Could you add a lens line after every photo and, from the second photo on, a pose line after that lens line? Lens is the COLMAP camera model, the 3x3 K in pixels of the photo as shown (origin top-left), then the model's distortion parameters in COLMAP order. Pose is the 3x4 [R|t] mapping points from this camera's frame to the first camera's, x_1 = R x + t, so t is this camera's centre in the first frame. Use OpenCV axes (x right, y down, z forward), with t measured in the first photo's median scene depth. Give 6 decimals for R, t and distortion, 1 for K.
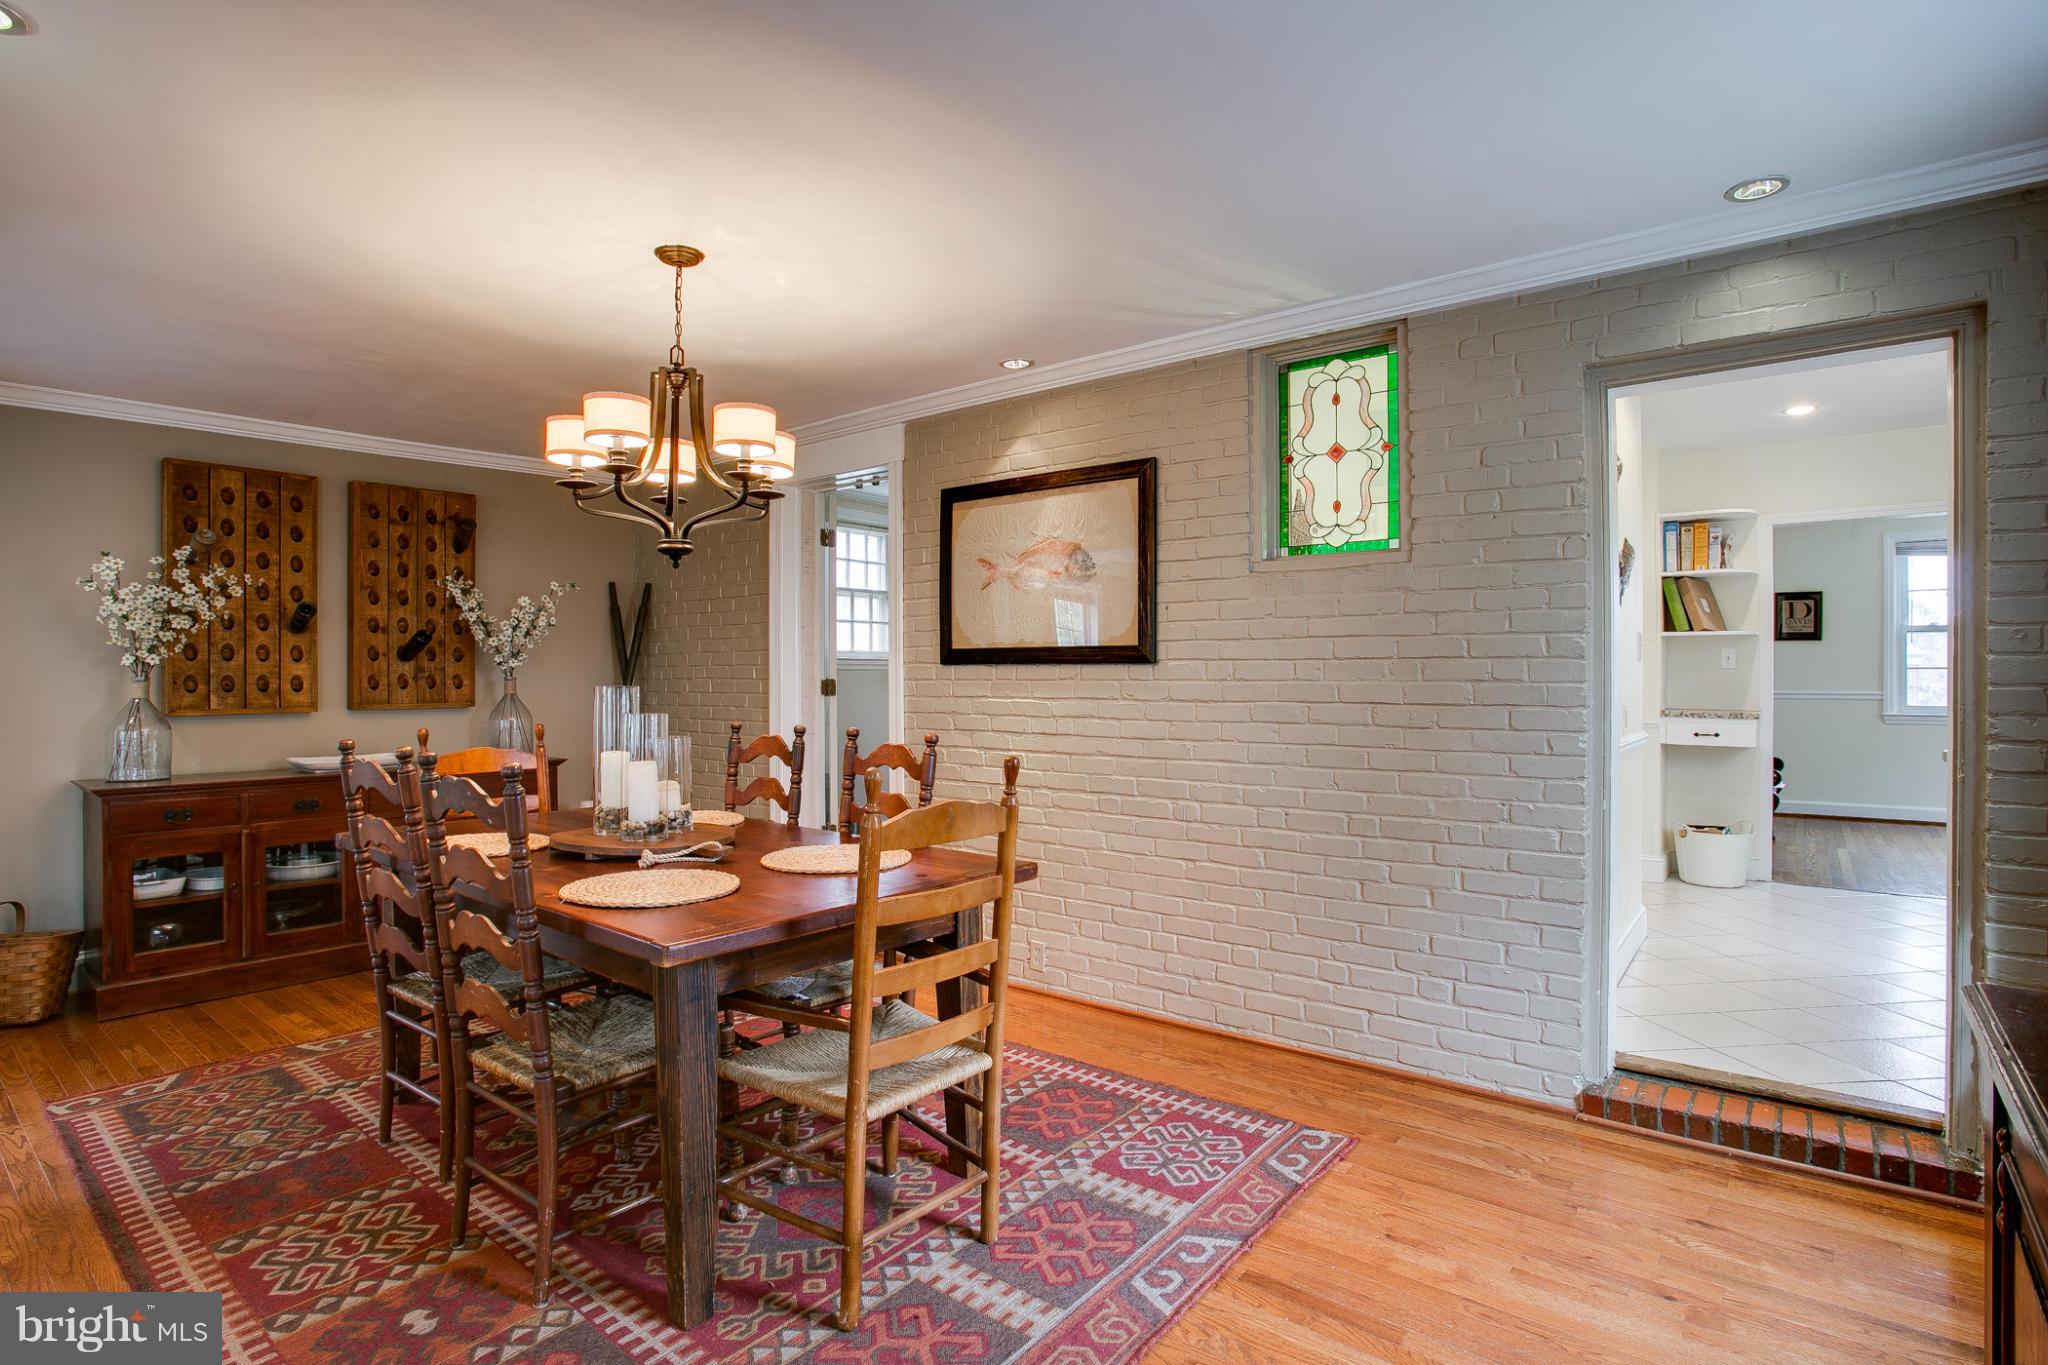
lens RADIAL K [[1014.3, 0, 1029.7], [0, 1014.3, 676.9], [0, 0, 1]] dist [-0.075364, 0.028495]
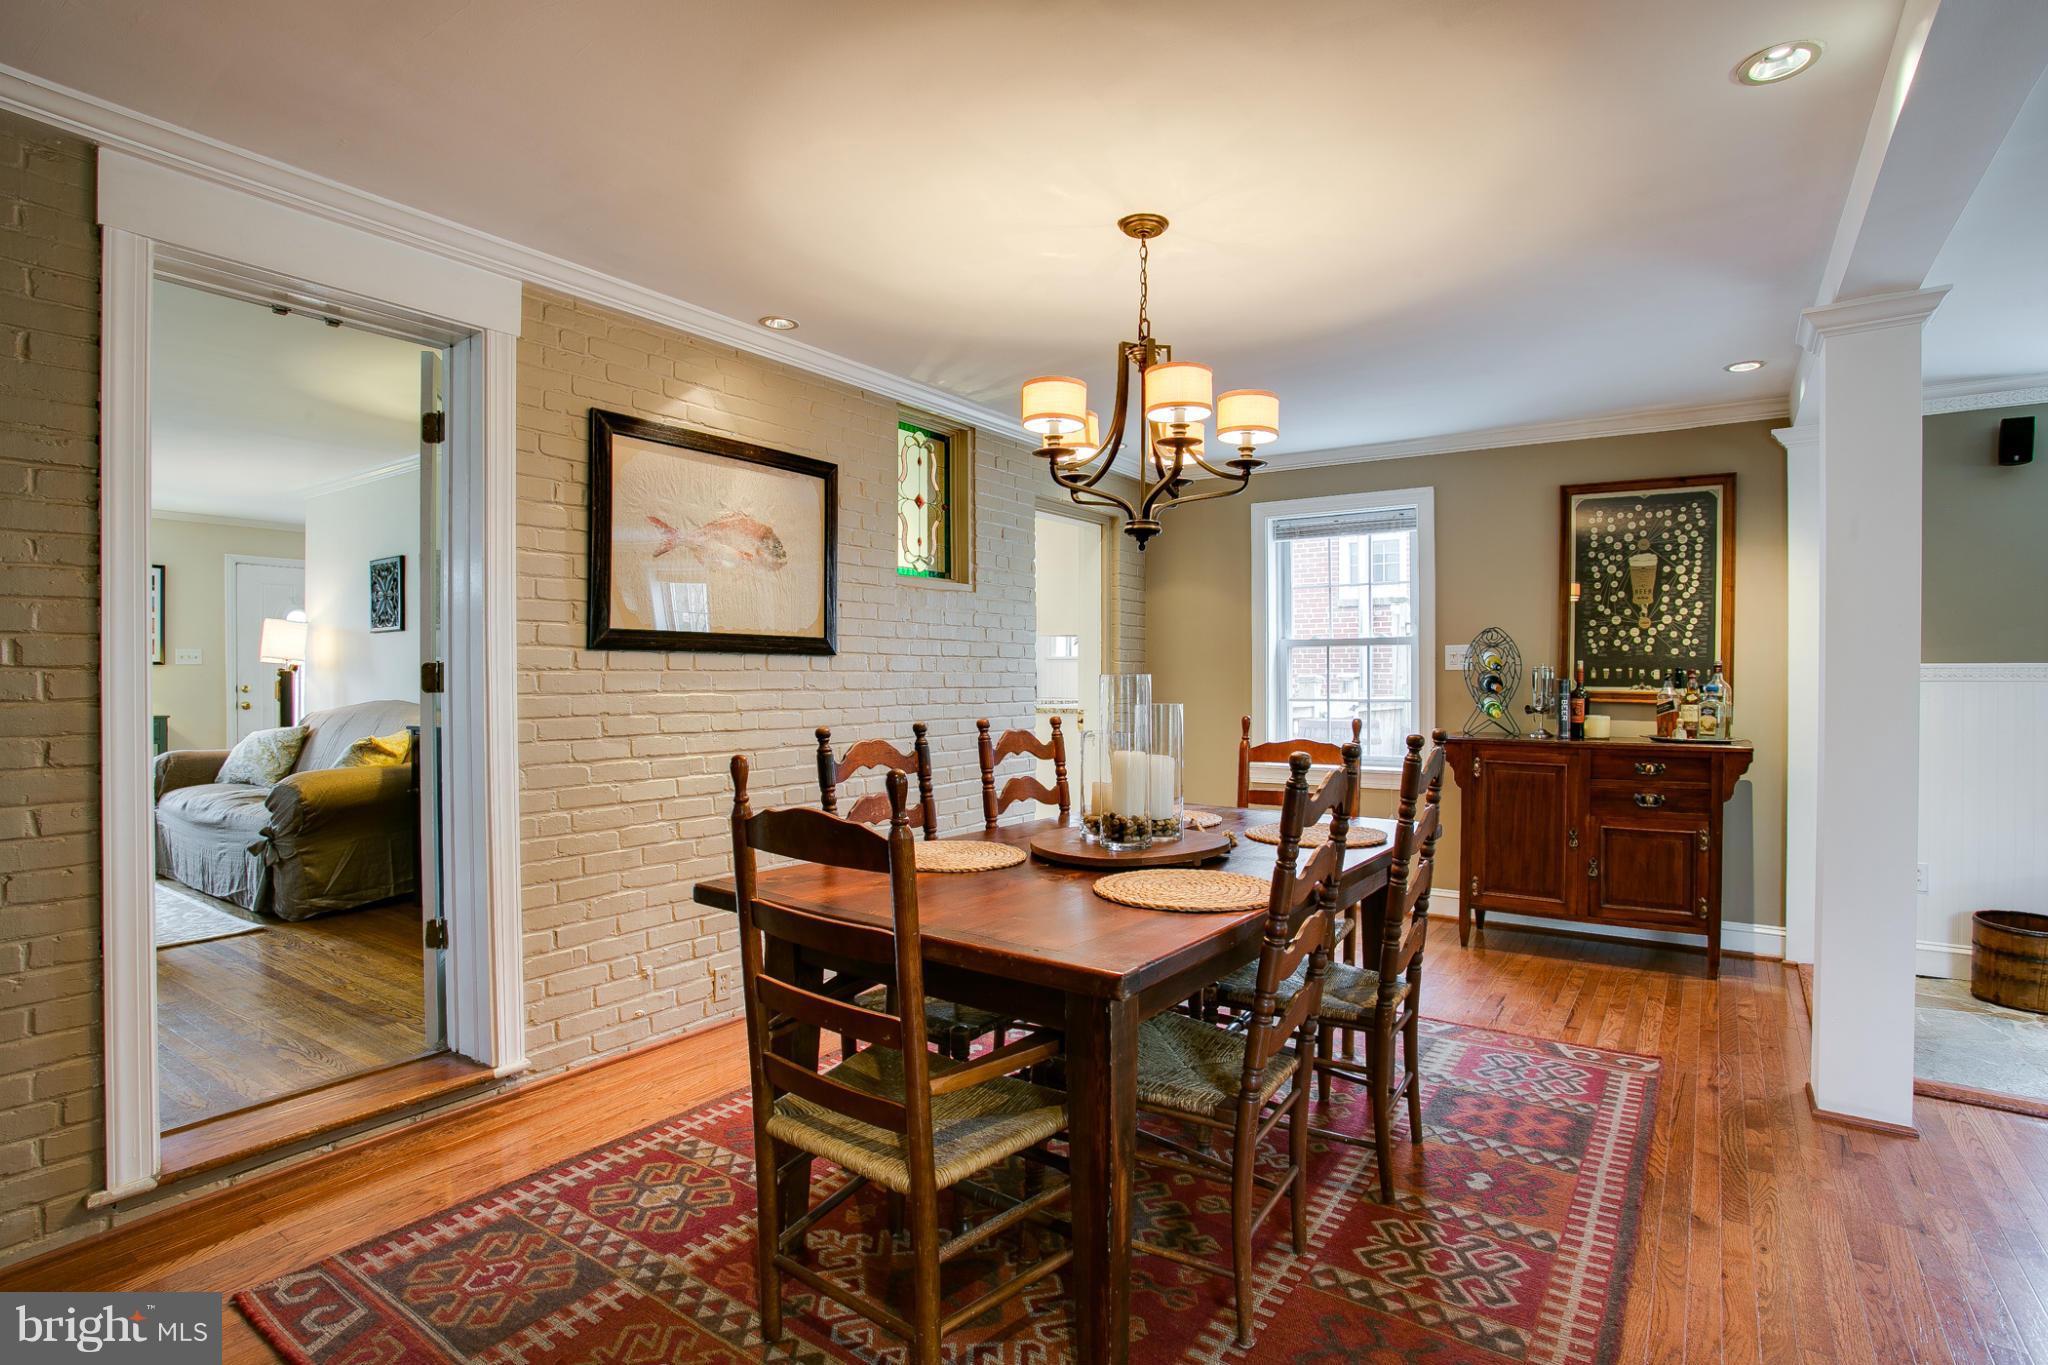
lens RADIAL K [[1010.2, 0, 1030.8], [0, 1010.2, 676.7], [0, 0, 1]] dist [-0.076381, 0.036675]
pose [[-0.063538, -0.004448, 0.997969, -1.688015], [-0.004361, 0.999982, 0.004179, 0.006450], [-0.997970, -0.004087, -0.063556, 1.509693]]
